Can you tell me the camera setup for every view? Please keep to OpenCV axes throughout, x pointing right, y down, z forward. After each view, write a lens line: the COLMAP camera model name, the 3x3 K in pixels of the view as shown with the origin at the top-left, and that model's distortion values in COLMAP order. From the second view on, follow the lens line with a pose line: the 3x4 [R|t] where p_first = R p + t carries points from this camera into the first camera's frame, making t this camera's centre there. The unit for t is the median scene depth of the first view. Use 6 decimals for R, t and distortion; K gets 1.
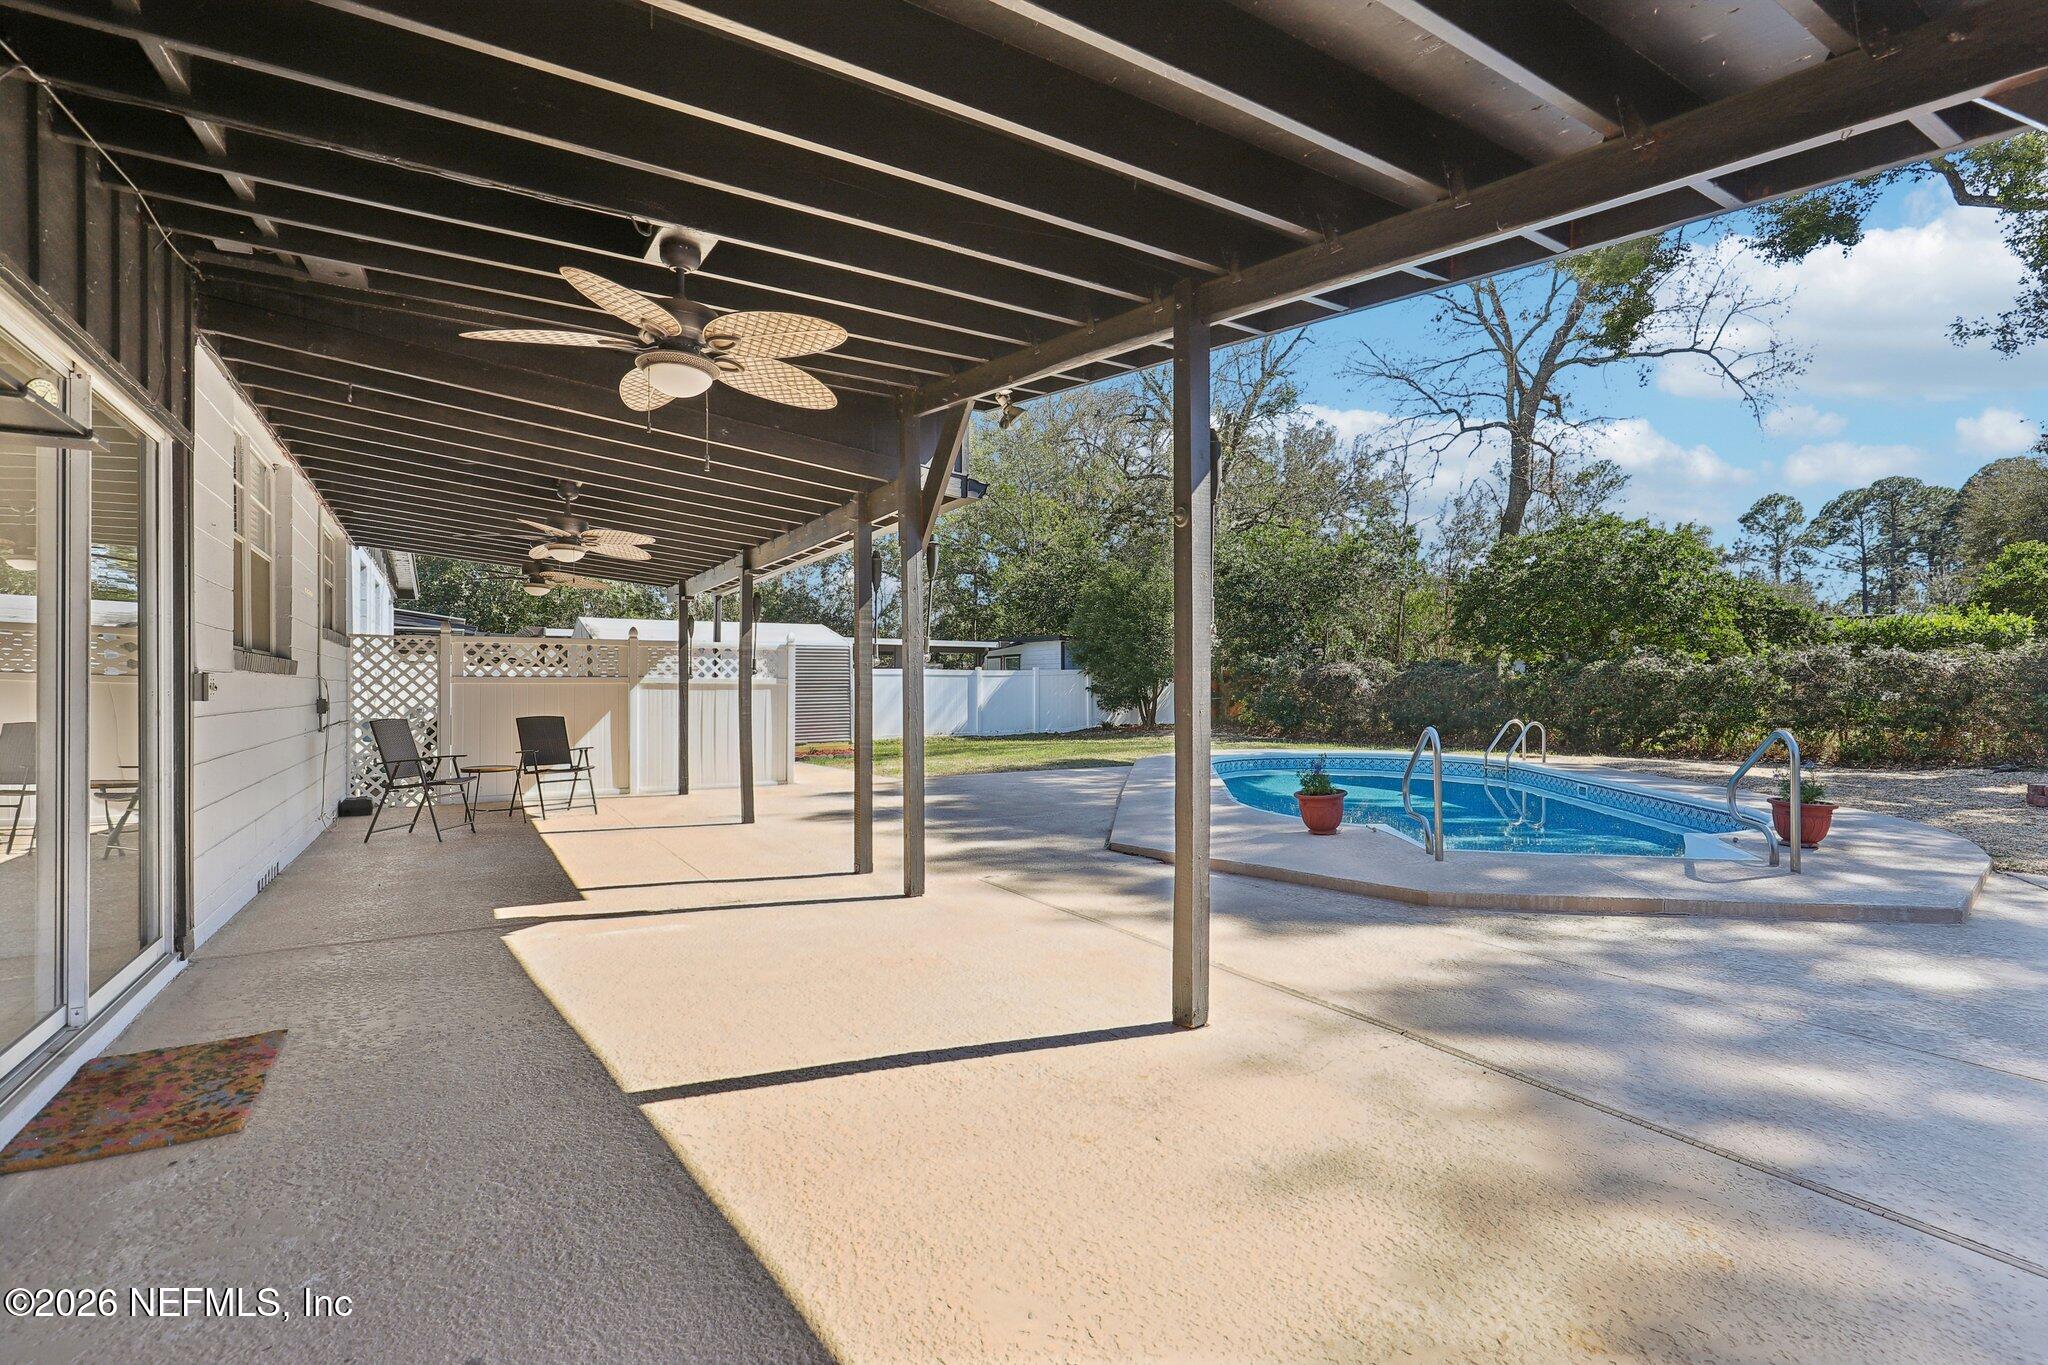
lens RADIAL K [[937.6, 0, 1029.9], [0, 937.6, 679.0], [0, 0, 1]] dist [-0.000320, 0.000863]
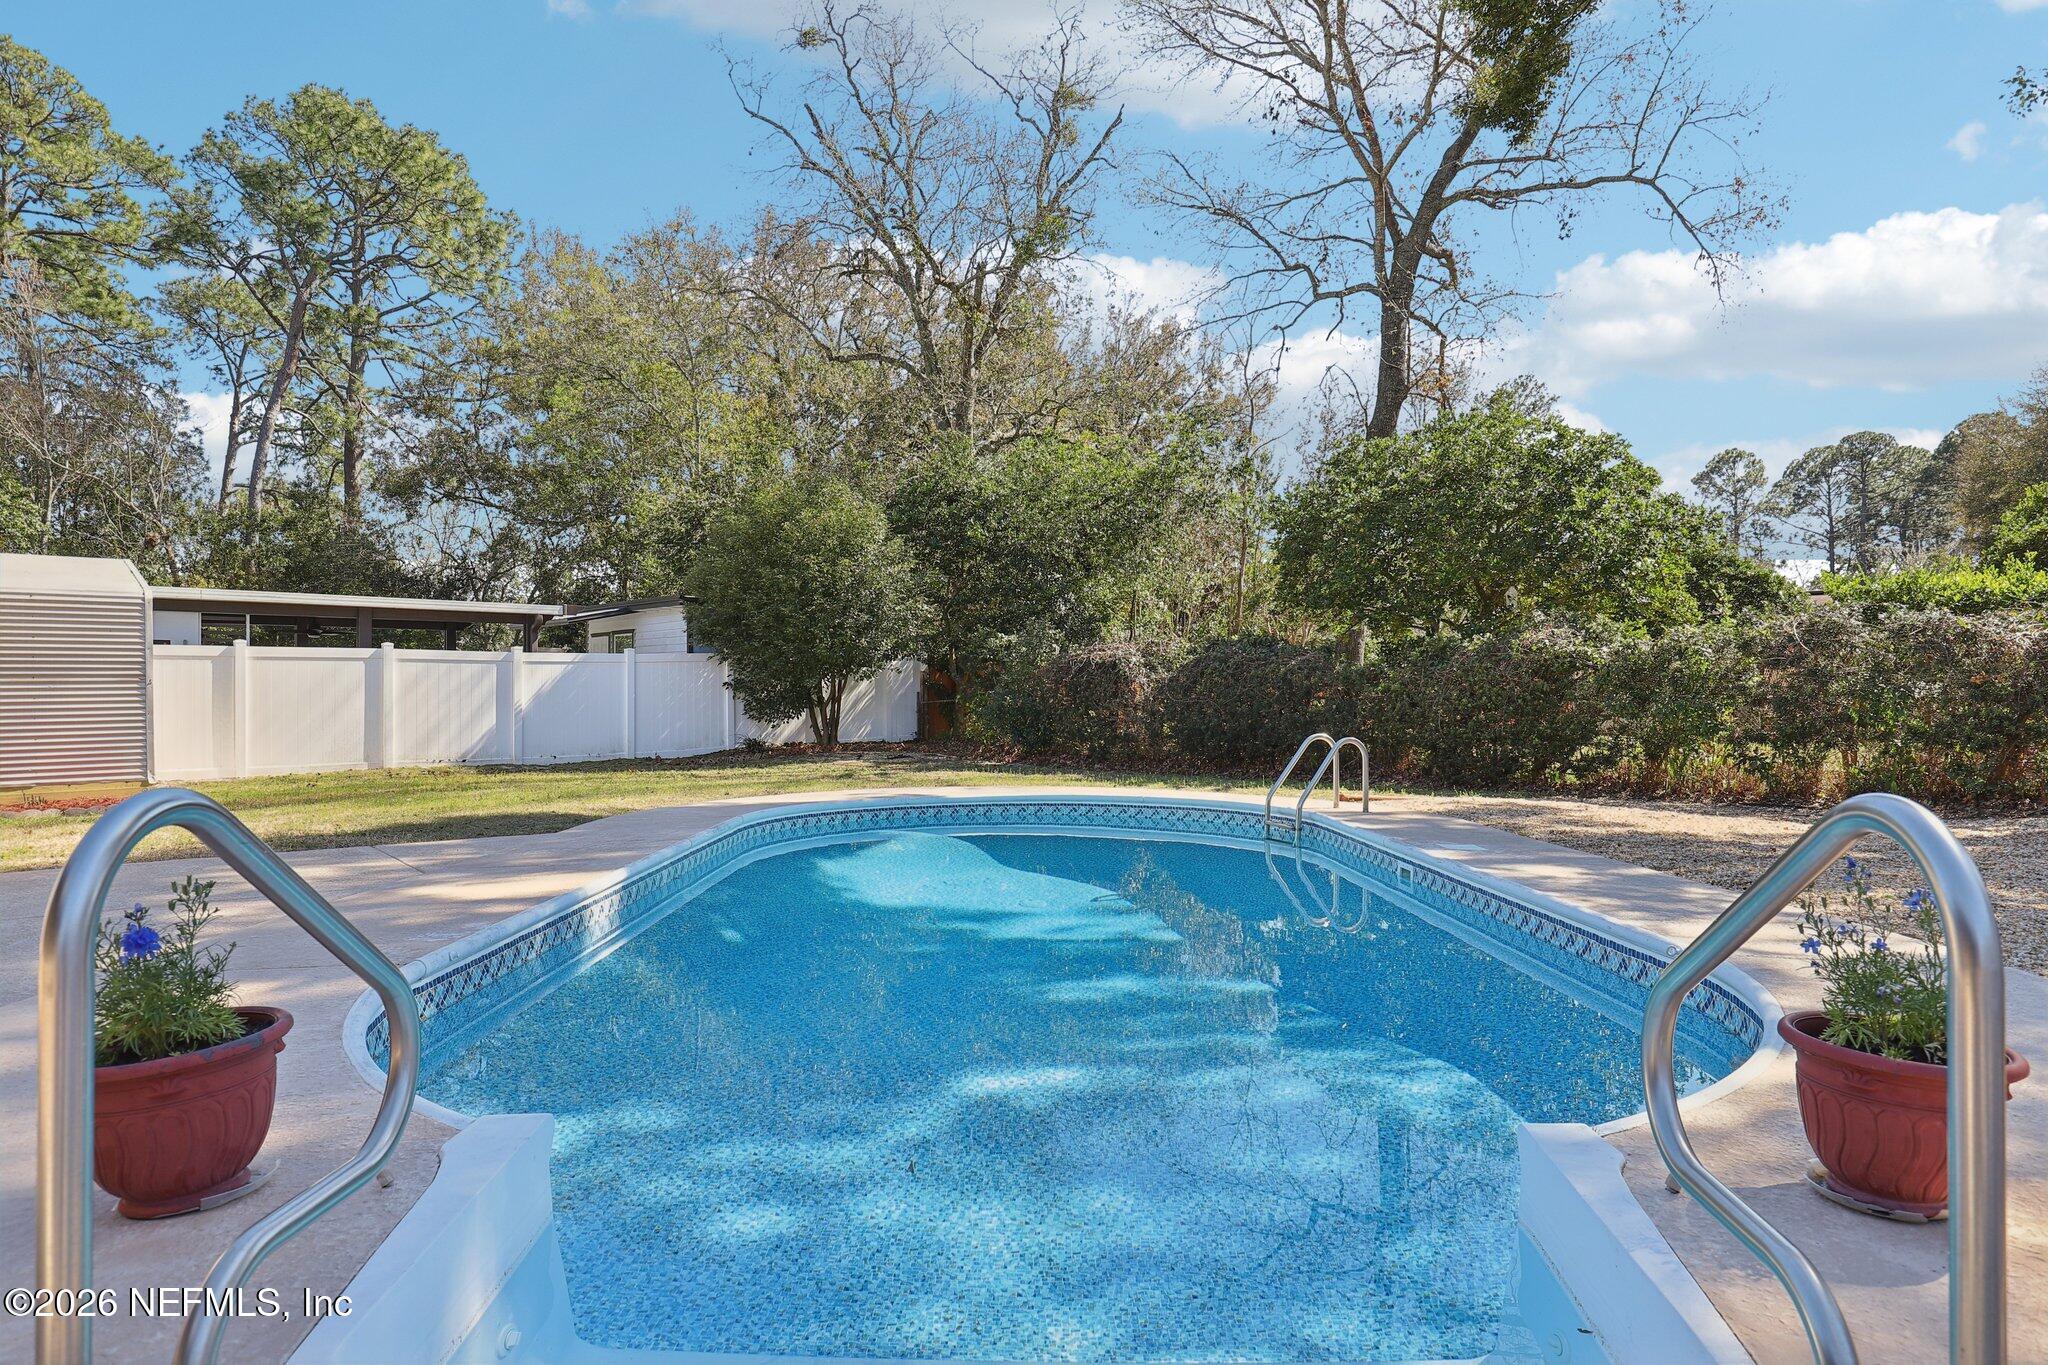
lens RADIAL K [[1239.1, 0, 1022.8], [0, 1239.1, 683.4], [0, 0, 1]] dist [0.001448, -0.003433]
pose [[0.988427, 0.001573, 0.151687, 0.133603], [-0.001994, 0.999995, 0.002624, 0.007241], [-0.151682, -0.002896, 0.988425, 0.176112]]
